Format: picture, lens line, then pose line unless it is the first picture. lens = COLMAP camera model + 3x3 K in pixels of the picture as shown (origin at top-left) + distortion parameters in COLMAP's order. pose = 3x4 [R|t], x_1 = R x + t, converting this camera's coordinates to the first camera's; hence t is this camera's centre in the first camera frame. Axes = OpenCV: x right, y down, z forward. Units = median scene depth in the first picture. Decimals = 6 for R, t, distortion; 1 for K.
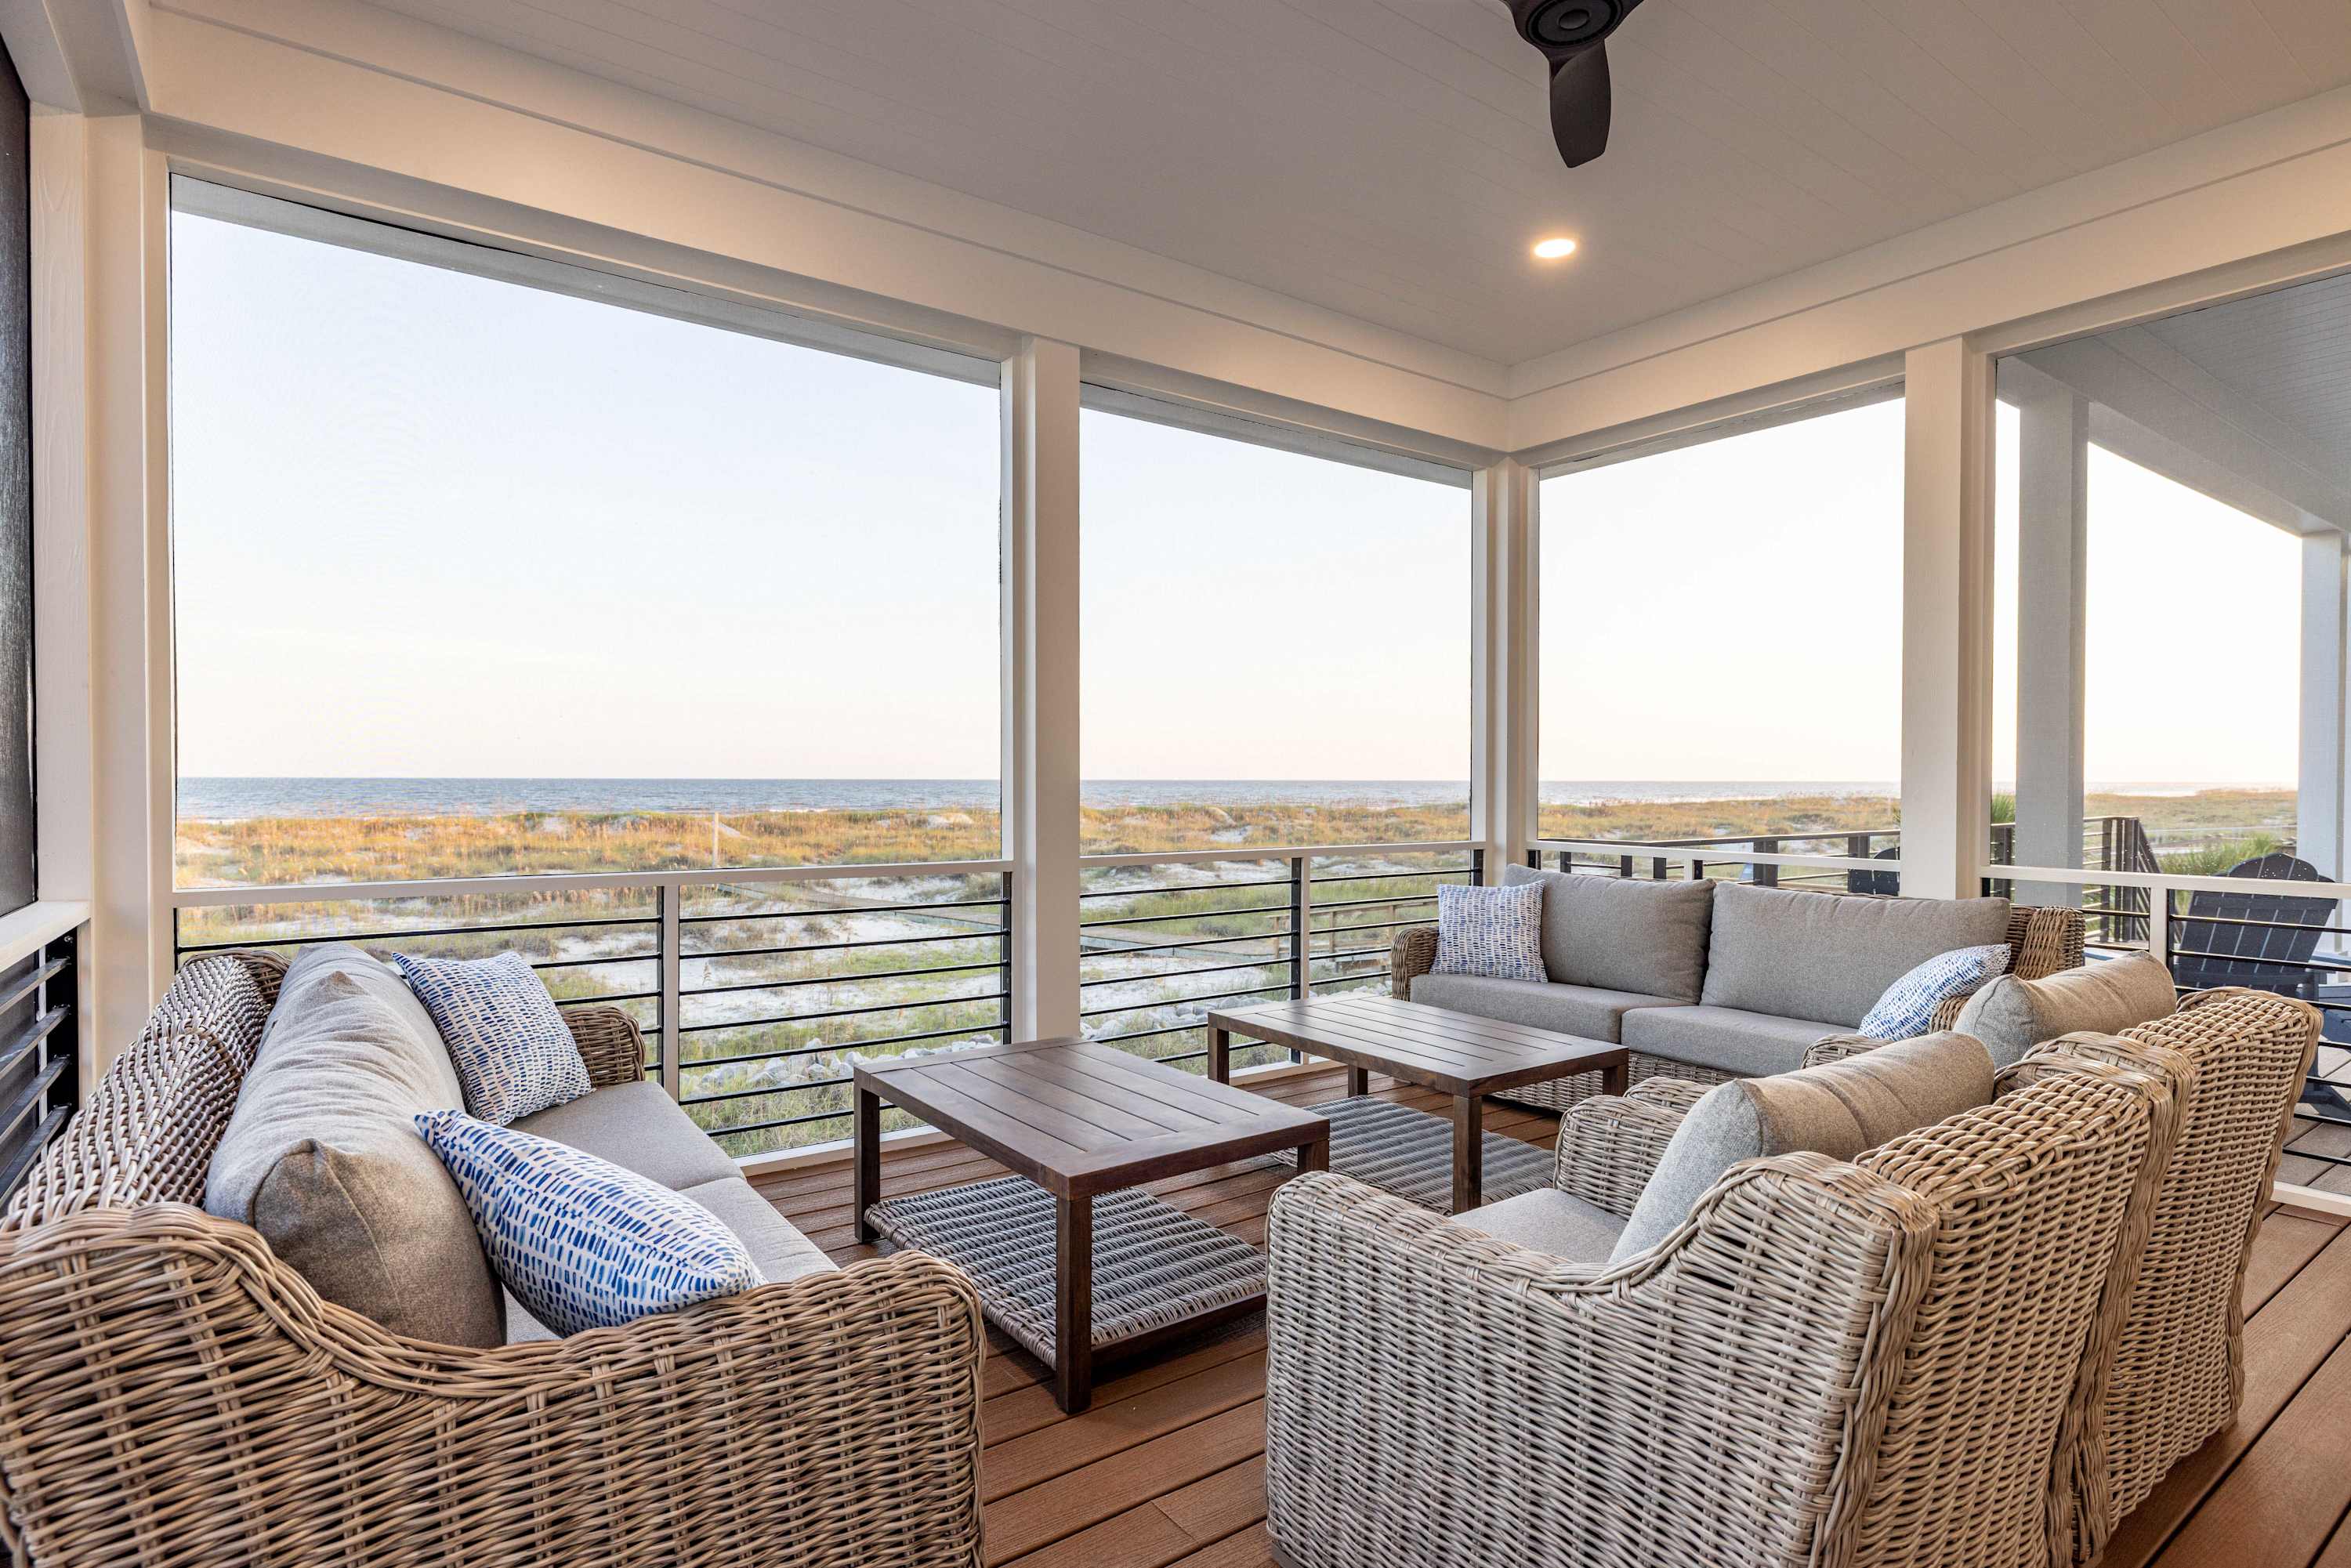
lens RADIAL K [[1202.0, 0, 1175.5], [0, 1202.0, 784.0], [0, 0, 1]] dist [0.000555, -0.000080]
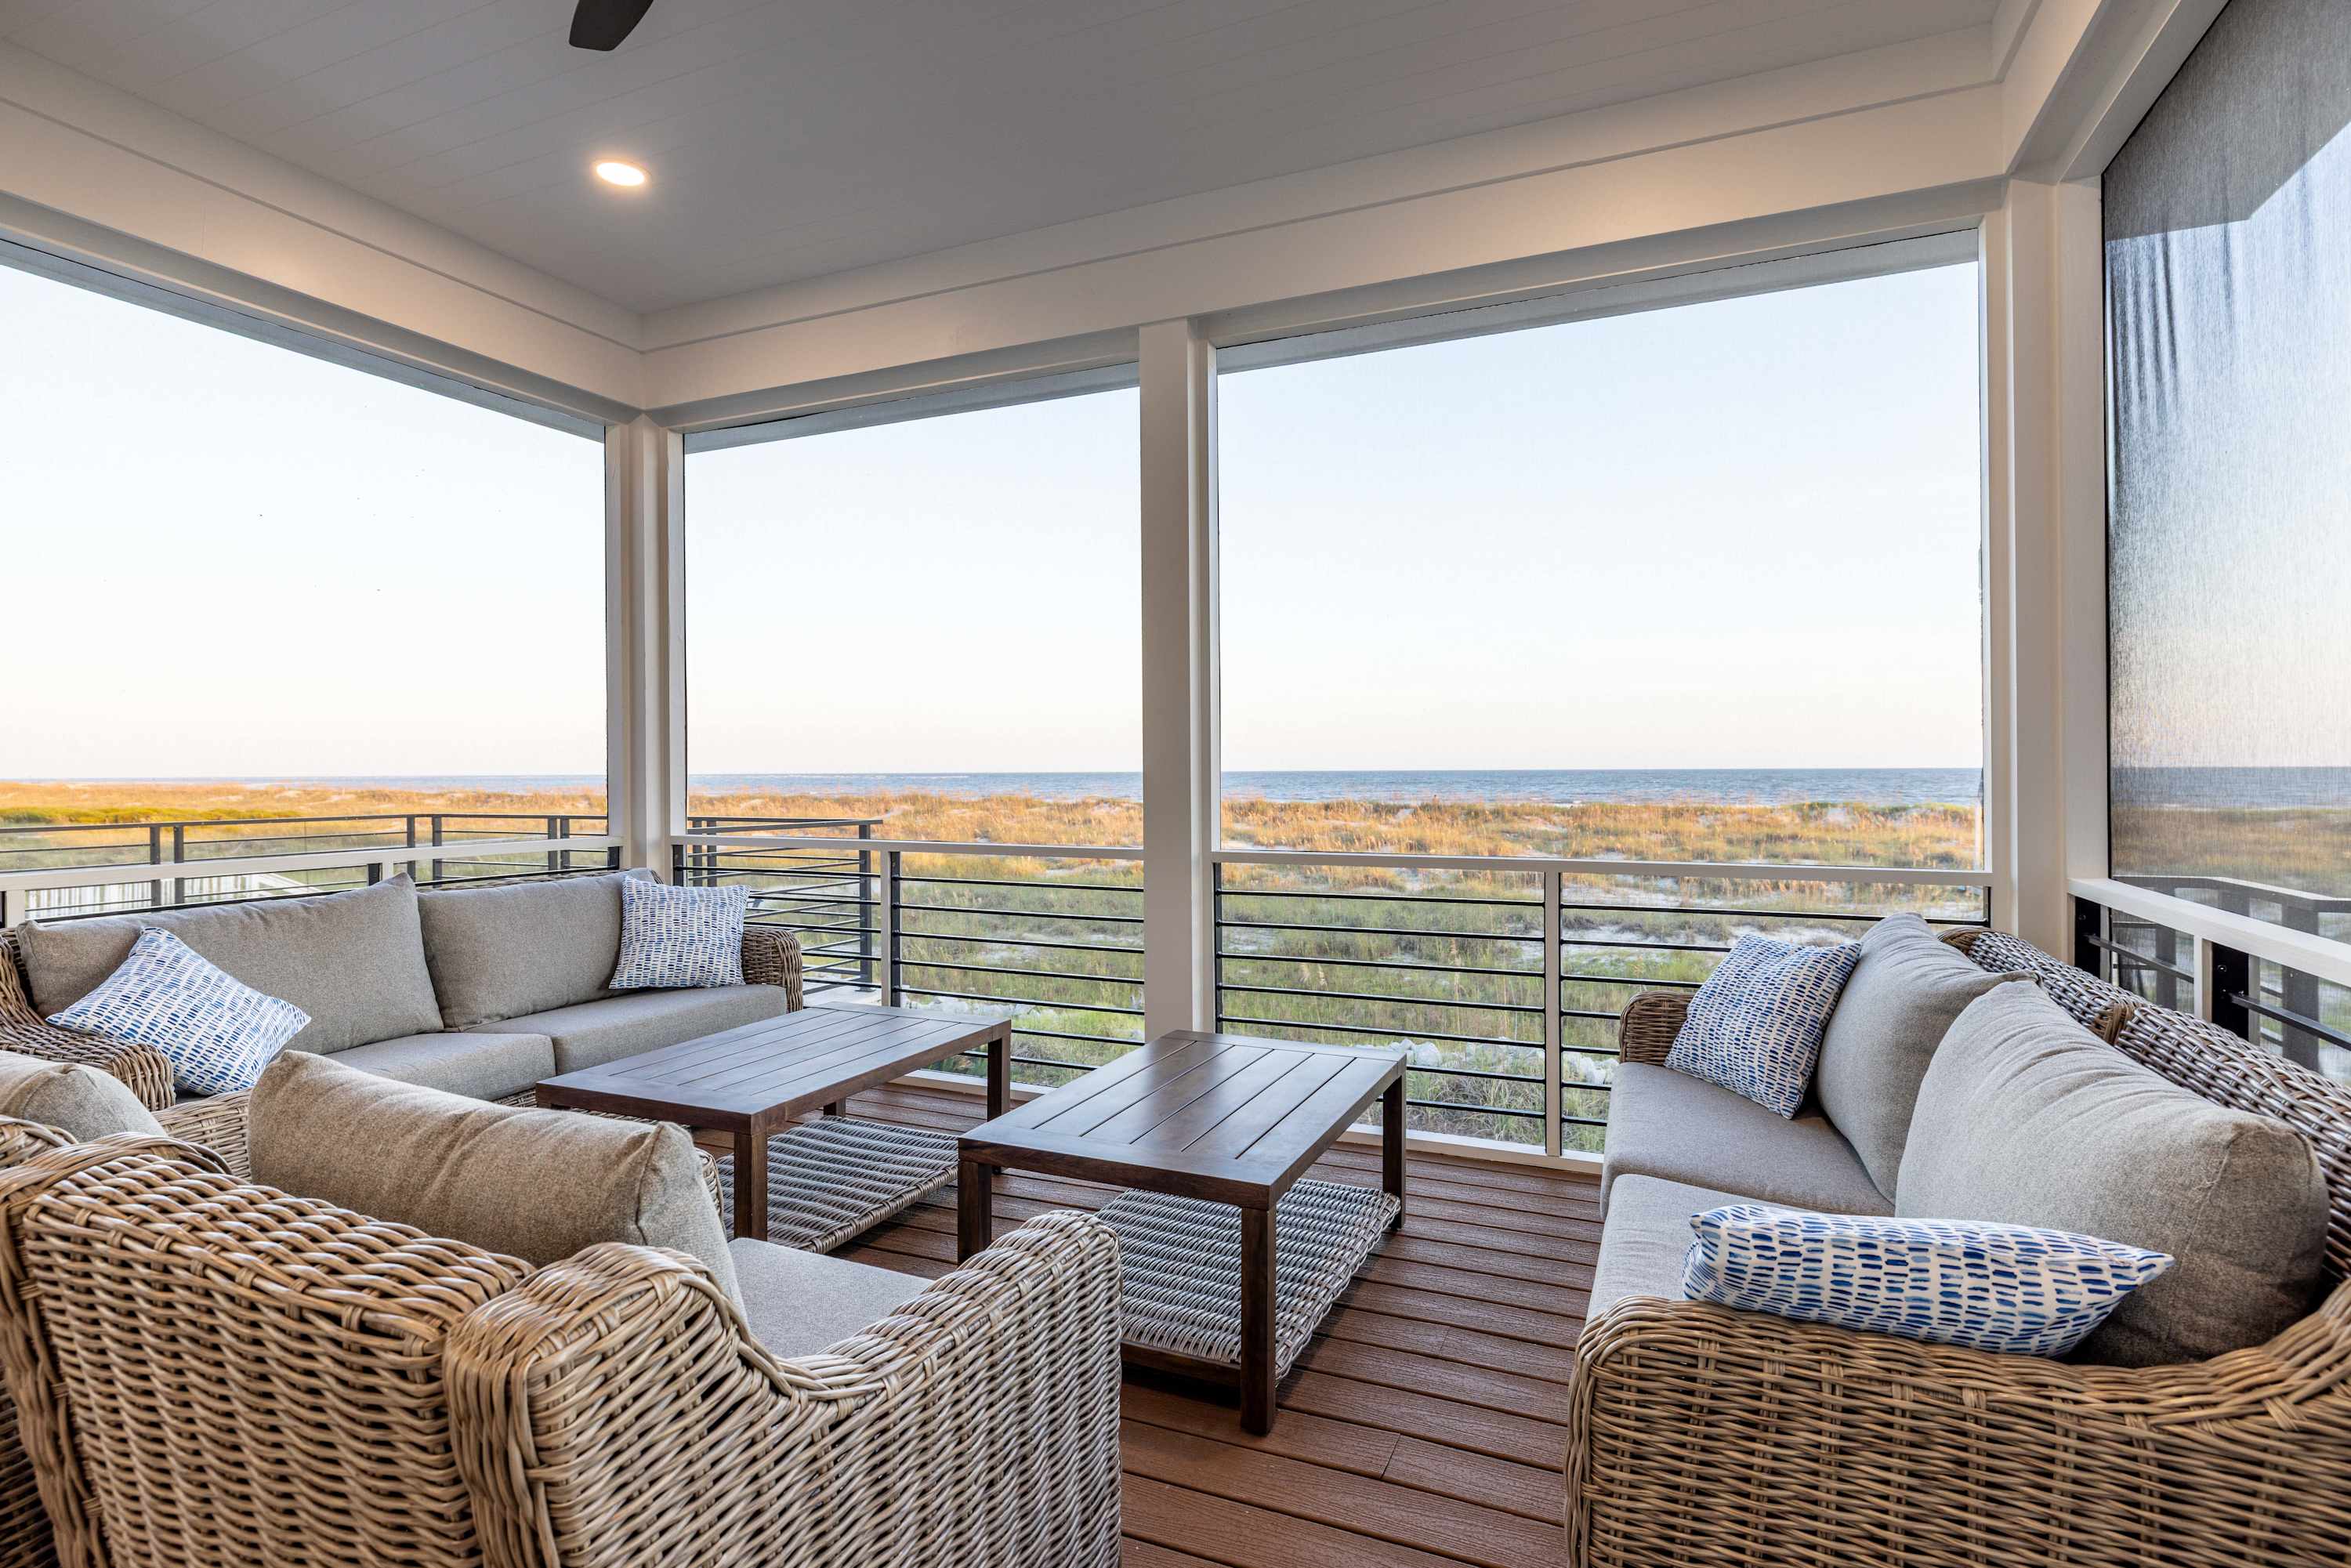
lens RADIAL K [[1180.0, 0, 1175.5], [0, 1180.0, 784.0], [0, 0, 1]] dist [-0.004381, -0.000652]
pose [[0.507476, 0.004644, -0.861653, 0.348923], [0.002253, 0.999975, 0.006716, 0.000370], [0.861663, -0.005350, 0.507453, 0.248347]]
